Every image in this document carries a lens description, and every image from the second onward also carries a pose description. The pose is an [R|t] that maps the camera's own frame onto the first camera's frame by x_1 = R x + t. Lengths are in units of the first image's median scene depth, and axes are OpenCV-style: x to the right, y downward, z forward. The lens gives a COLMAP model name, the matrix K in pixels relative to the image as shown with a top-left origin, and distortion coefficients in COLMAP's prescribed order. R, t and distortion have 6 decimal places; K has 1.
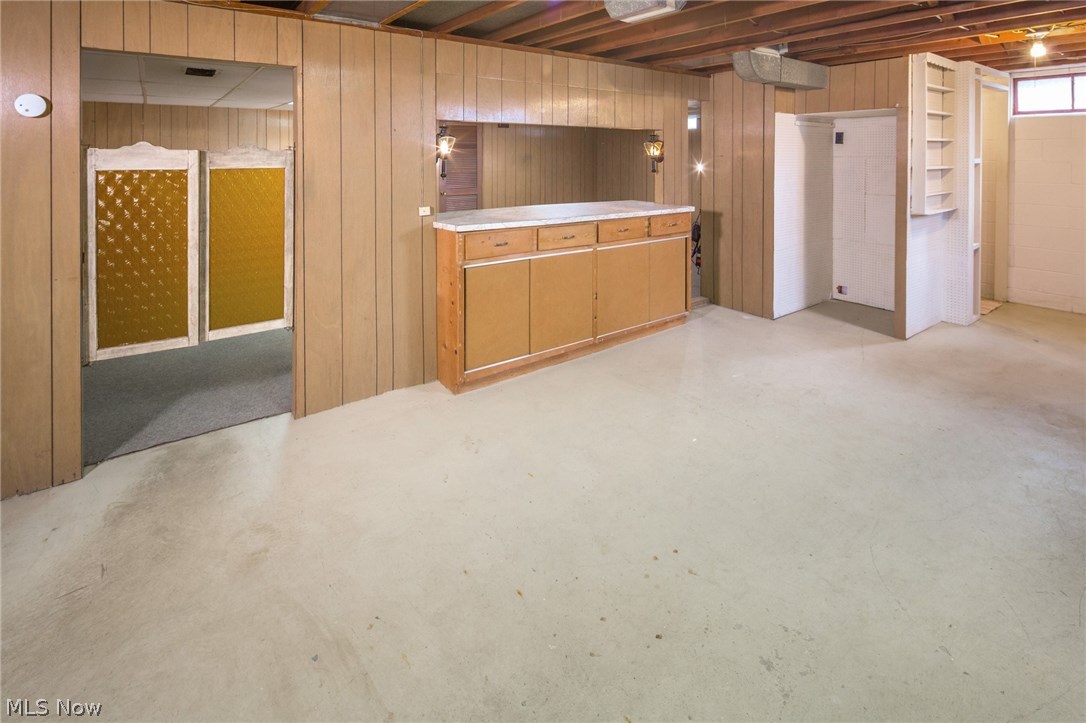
lens RADIAL K [[528.2, 0, 541.6], [0, 528.2, 243.0], [0, 0, 1]] dist [0.020042, -0.007475]
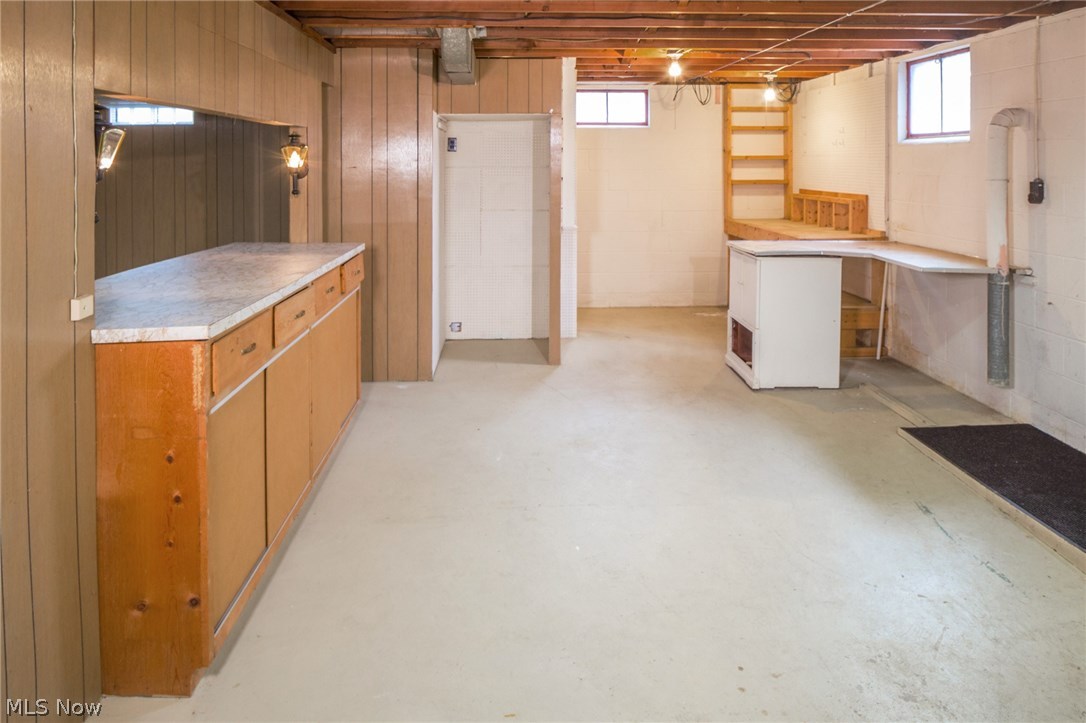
lens RADIAL K [[742.9, 0, 543.8], [0, 742.9, 270.2], [0, 0, 1]] dist [0.001310, -0.000563]
pose [[0.558024, -0.122855, 0.820680, -0.388292], [0.138880, 0.988858, 0.053598, -0.055430], [-0.818121, 0.084067, 0.568869, 0.291784]]
